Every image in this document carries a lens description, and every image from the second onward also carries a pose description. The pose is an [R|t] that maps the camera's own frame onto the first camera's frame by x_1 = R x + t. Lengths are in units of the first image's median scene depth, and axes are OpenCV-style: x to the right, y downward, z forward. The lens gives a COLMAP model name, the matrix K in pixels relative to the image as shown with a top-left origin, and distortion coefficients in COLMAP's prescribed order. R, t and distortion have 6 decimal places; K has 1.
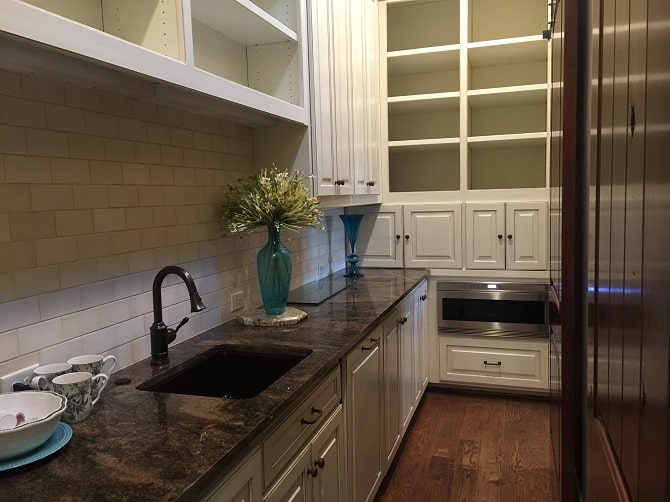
lens RADIAL K [[566.8, 0, 333.1], [0, 566.8, 241.1], [0, 0, 1]] dist [0.098566, -0.137305]
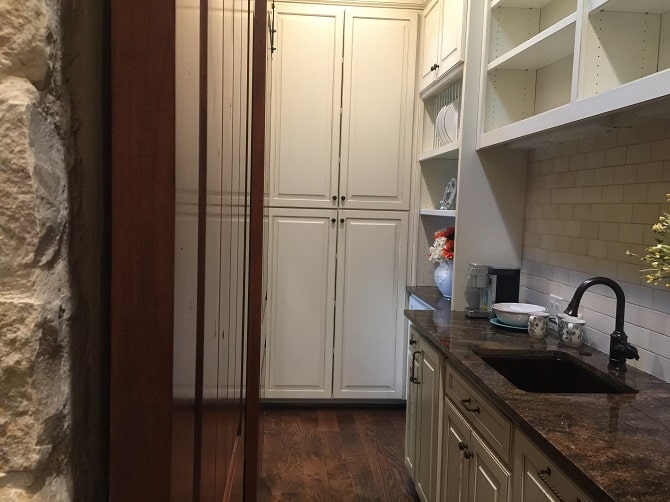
lens RADIAL K [[566.8, 0, 333.1], [0, 566.8, 241.1], [0, 0, 1]] dist [0.098566, -0.137305]
pose [[-0.918236, 0.027157, -0.395101, 0.647334], [-0.036450, 0.987617, 0.152593, -0.181389], [0.394352, 0.154518, -0.905875, 1.839057]]
